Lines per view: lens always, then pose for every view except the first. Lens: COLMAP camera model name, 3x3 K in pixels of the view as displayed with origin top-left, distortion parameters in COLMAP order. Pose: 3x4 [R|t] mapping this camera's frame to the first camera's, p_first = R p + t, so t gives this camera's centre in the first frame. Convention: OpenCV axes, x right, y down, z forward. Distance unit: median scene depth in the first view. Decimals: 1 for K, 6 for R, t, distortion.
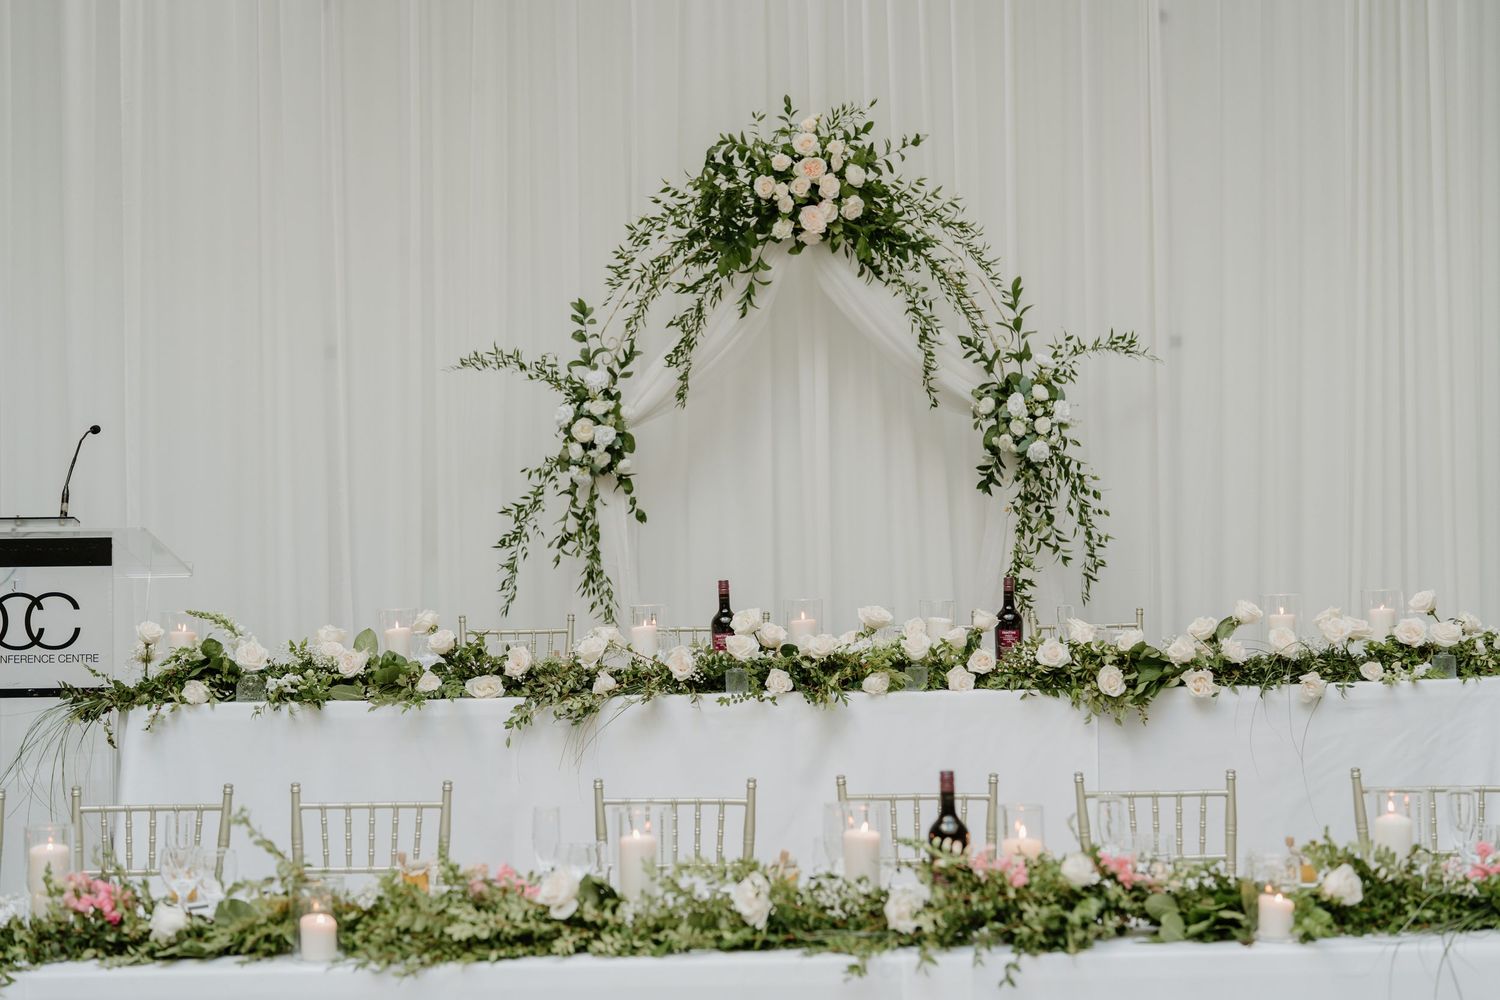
lens RADIAL K [[2109.8, 0, 749.4], [0, 2109.8, 499.4], [0, 0, 1]] dist [0.010386, 0.000000]
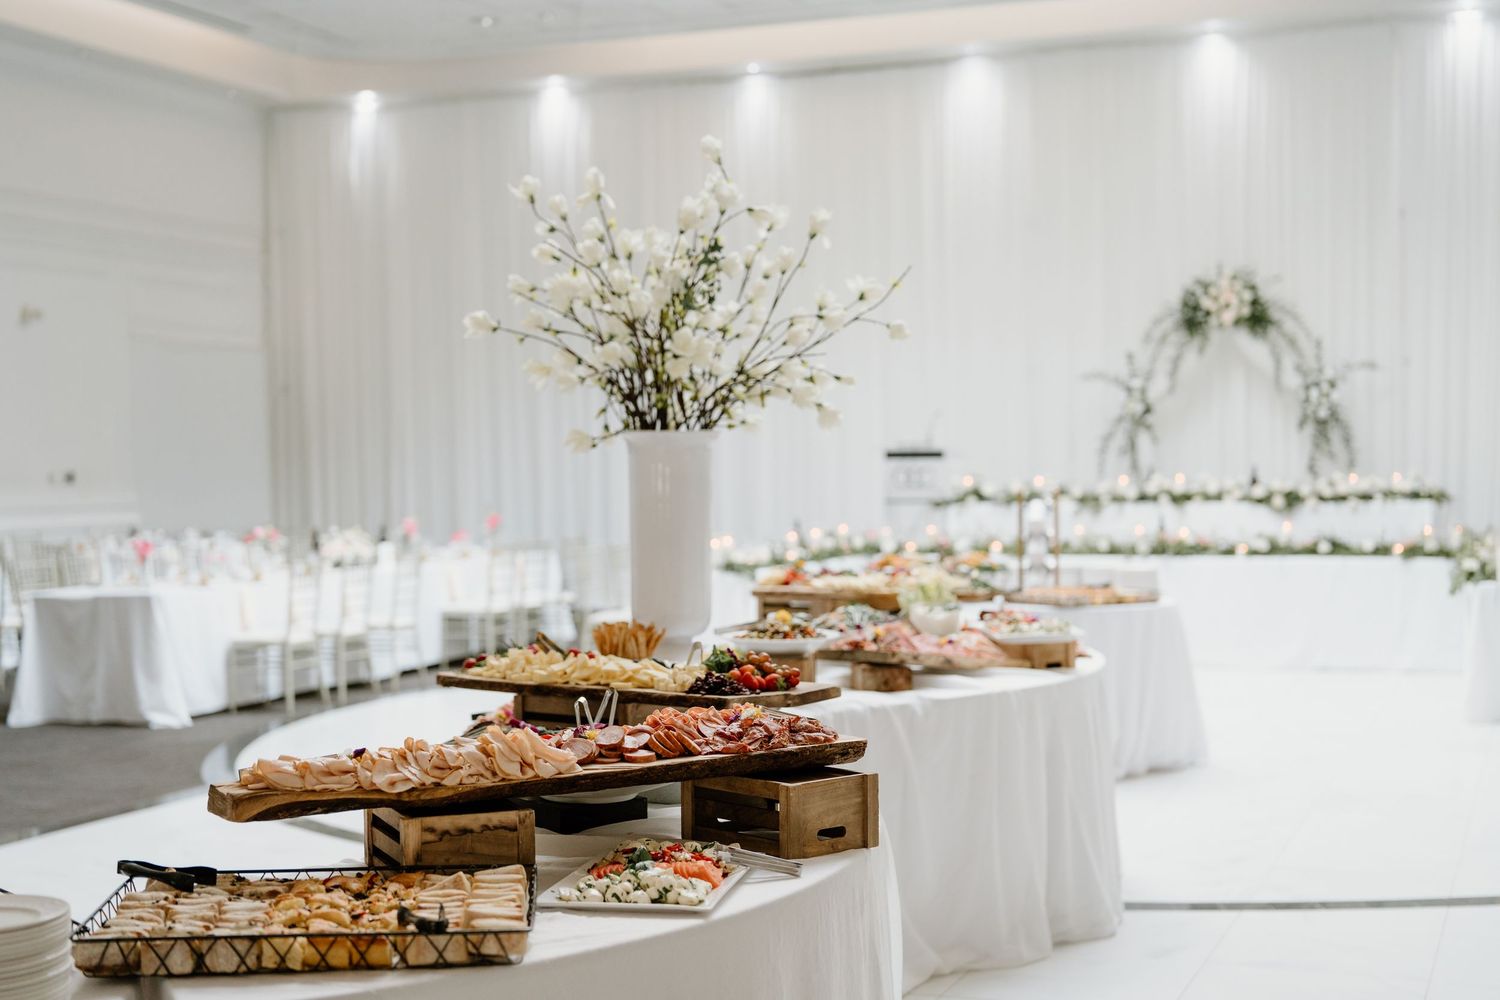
lens RADIAL K [[2109.8, 0, 749.0], [0, 2109.8, 495.4], [0, 0, 1]] dist [0.010386, 0.000000]
pose [[0.930582, 0.011625, -0.365899, 0.400549], [0.005250, 0.998969, 0.045089, -0.040680], [0.366046, -0.043880, 0.929562, -1.411233]]
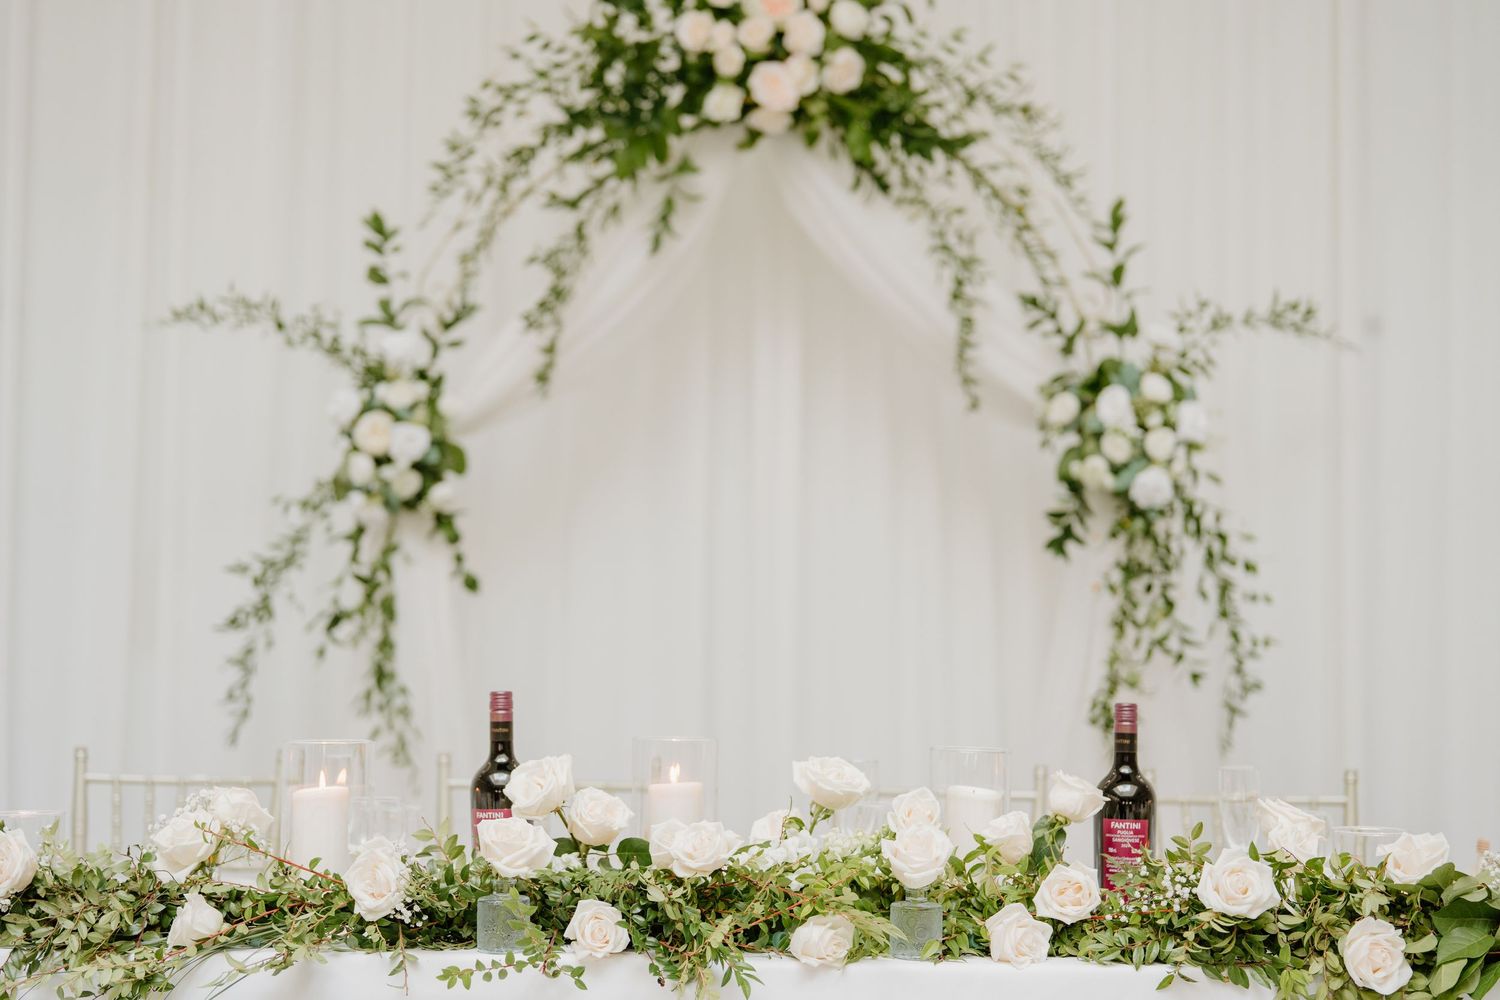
lens RADIAL K [[2109.8, 0, 757.4], [0, 2109.8, 498.9], [0, 0, 1]] dist [0.010386, 0.000000]
pose [[0.999494, 0.027128, -0.016592, 0.038120], [-0.028054, 0.997900, -0.058391, 0.016840], [0.014973, 0.058827, 0.998156, 0.416788]]
